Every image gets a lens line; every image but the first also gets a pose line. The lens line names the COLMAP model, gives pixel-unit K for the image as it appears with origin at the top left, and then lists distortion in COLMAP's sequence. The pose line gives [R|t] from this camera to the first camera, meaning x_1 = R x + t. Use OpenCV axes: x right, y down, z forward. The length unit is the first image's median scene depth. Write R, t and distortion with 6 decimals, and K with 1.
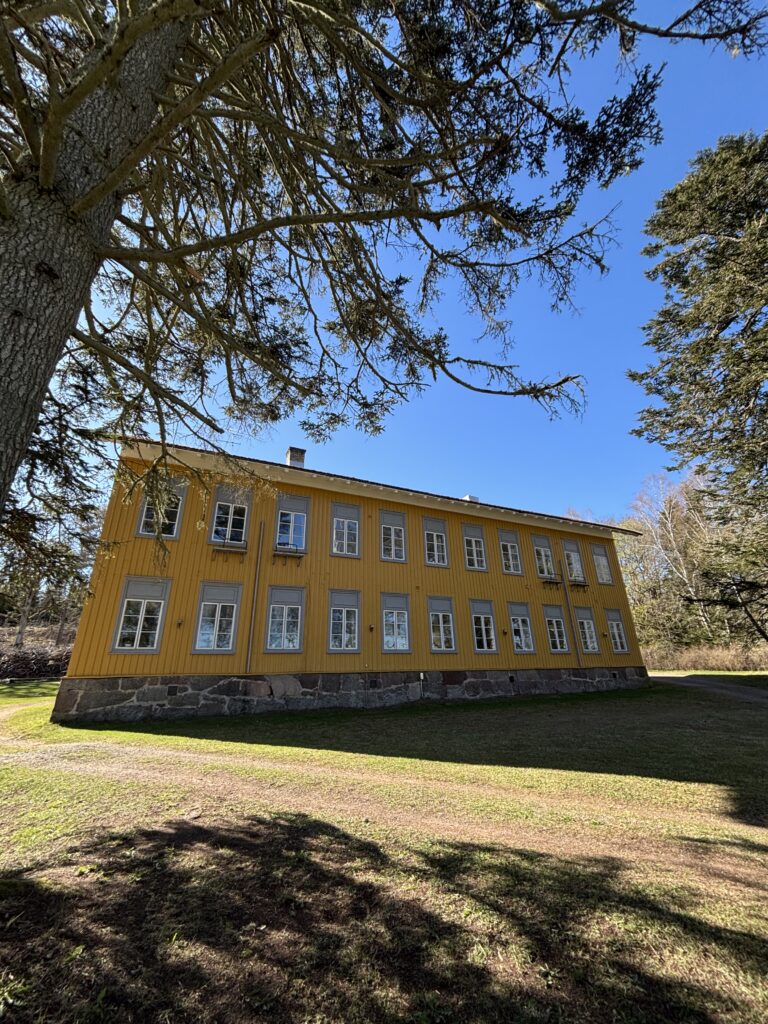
lens RADIAL K [[400.5, 0, 384.0], [0, 400.5, 512.0], [0, 0, 1]] dist [0.000277, 0.000001]
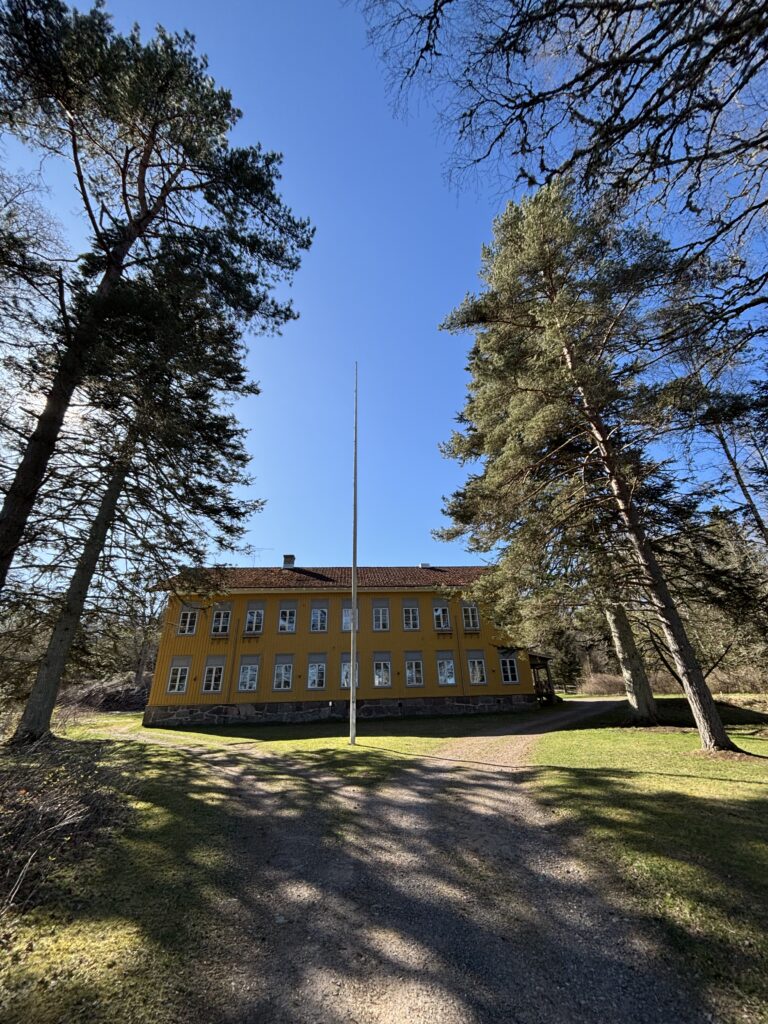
lens RADIAL K [[400.5, 0, 384.0], [0, 400.5, 512.0], [0, 0, 1]] dist [0.000277, 0.000001]
pose [[0.929479, -0.174518, -0.324980, 0.770329], [0.149171, 0.983583, -0.101549, -0.128349], [0.337367, 0.045910, 0.940253, -0.397966]]
